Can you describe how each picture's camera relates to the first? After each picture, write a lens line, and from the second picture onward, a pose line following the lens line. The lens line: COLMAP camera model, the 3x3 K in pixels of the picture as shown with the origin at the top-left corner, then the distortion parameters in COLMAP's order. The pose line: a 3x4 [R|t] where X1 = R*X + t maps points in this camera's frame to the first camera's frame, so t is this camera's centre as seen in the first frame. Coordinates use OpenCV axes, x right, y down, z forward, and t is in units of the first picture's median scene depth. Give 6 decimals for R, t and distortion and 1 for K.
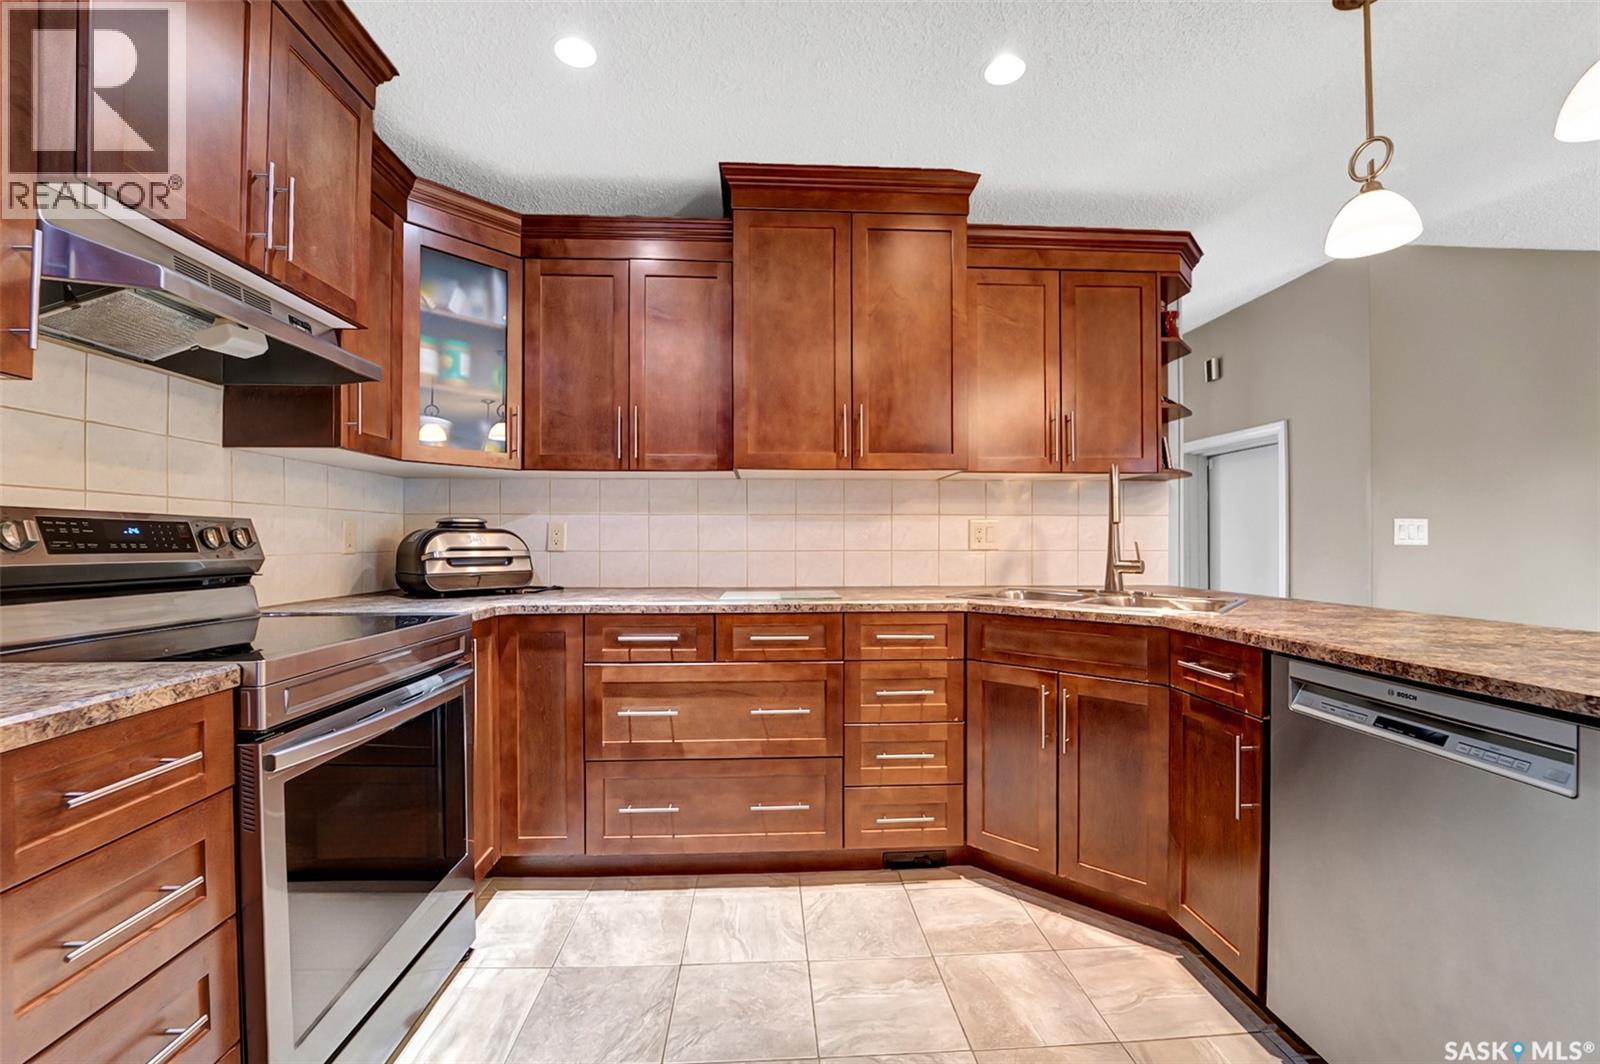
lens RADIAL K [[667.1, 0, 808.3], [0, 667.1, 534.4], [0, 0, 1]] dist [-0.025087, 0.001479]
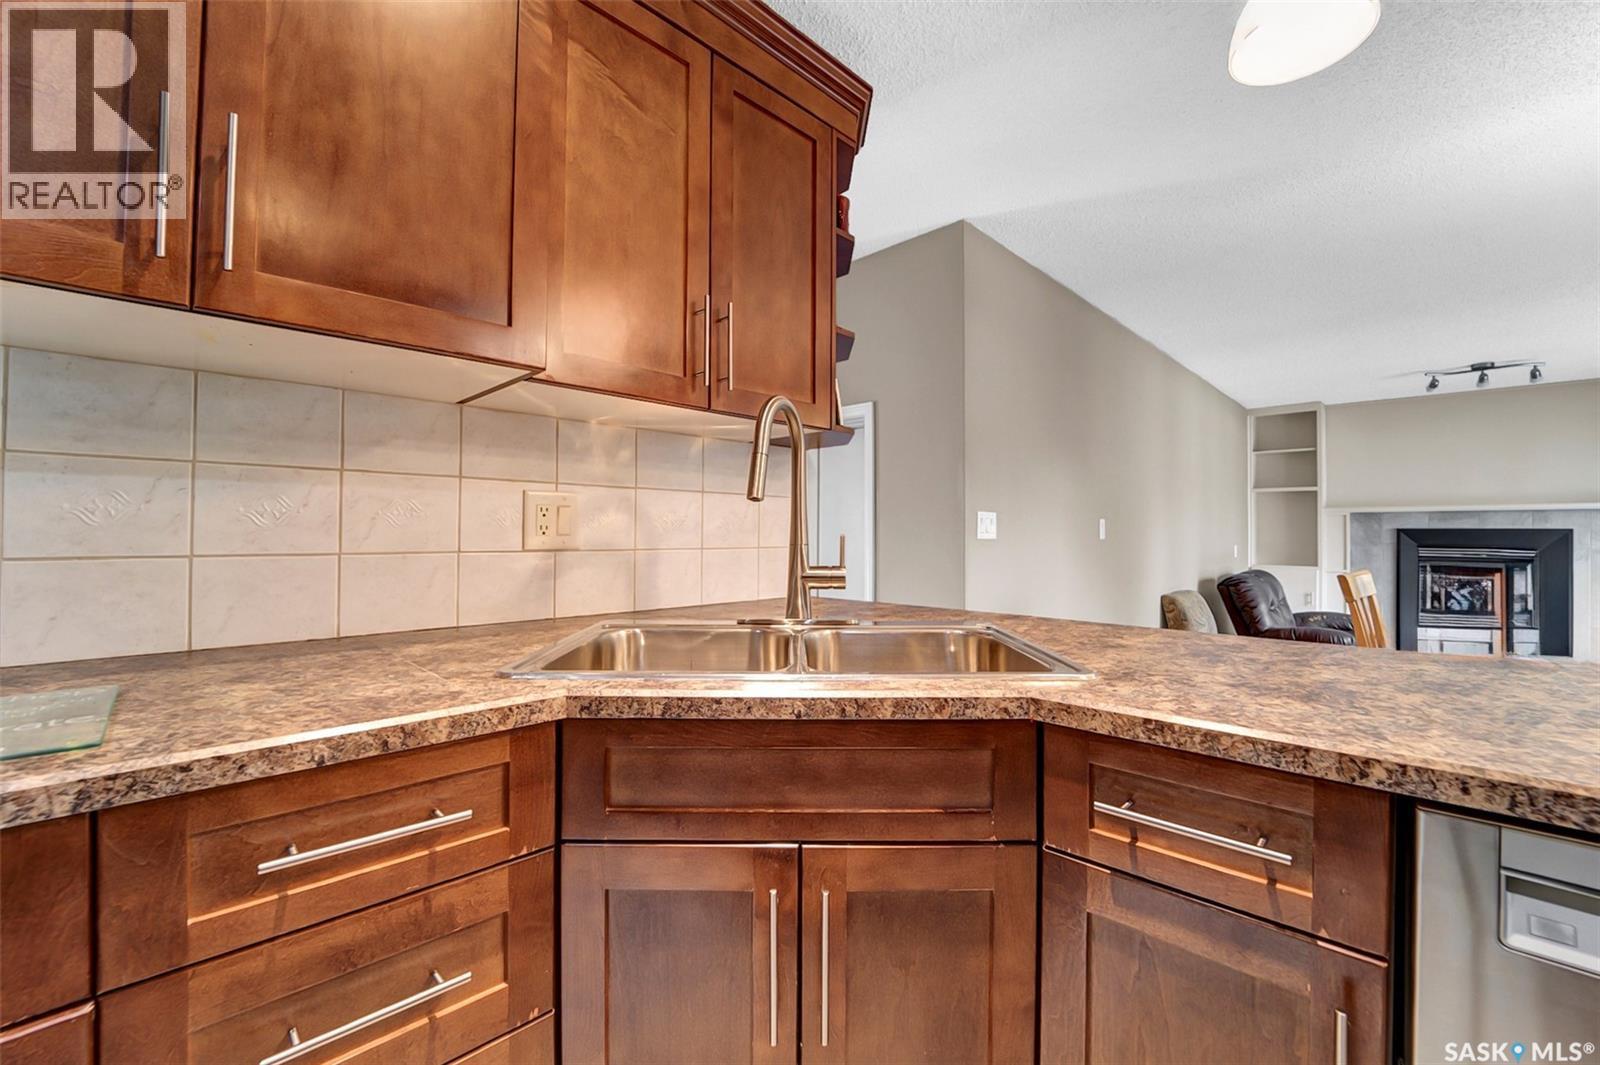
lens RADIAL K [[667.1, 0, 809.9], [0, 667.1, 521.7], [0, 0, 1]] dist [-0.025087, 0.001479]
pose [[0.749711, 0.015768, 0.661578, 0.093456], [-0.010572, 0.999874, -0.011850, 0.007462], [-0.661681, 0.001889, 0.749783, 0.634994]]
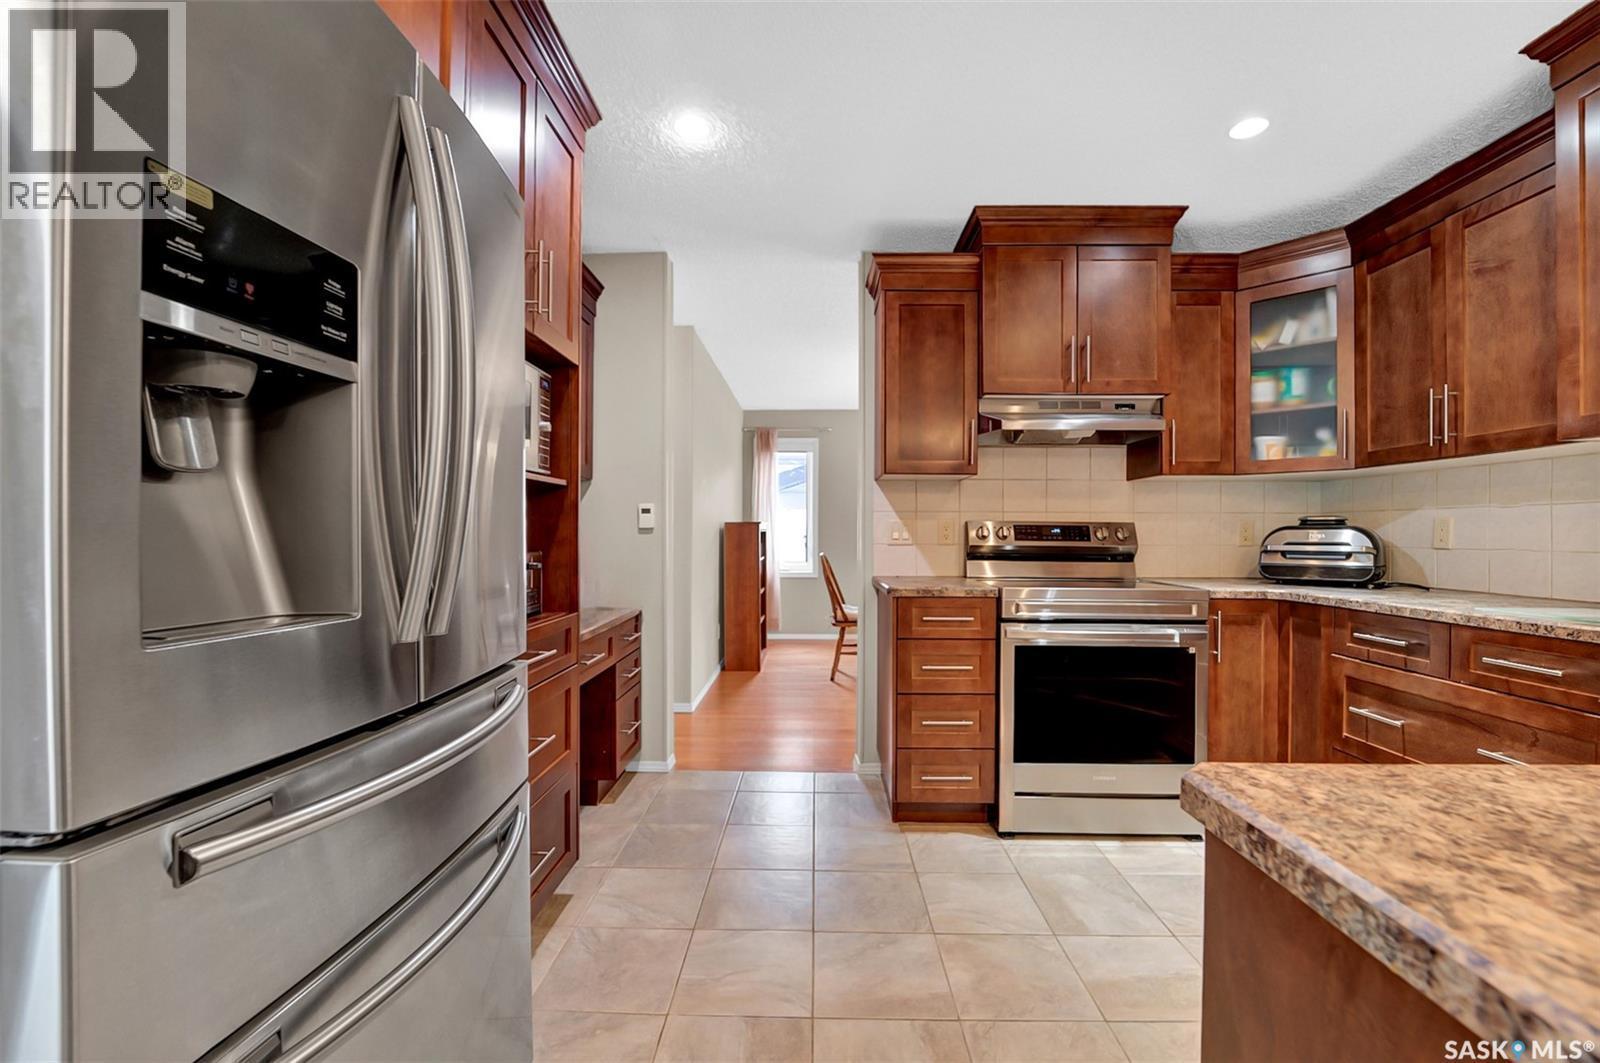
lens RADIAL K [[667.1, 0, 804.5], [0, 667.1, 536.0], [0, 0, 1]] dist [-0.025087, 0.001479]
pose [[-0.094350, 0.002031, -0.995537, 0.739511], [0.003678, 0.999992, 0.001692, 0.003659], [0.995532, -0.003502, -0.094357, 0.258283]]
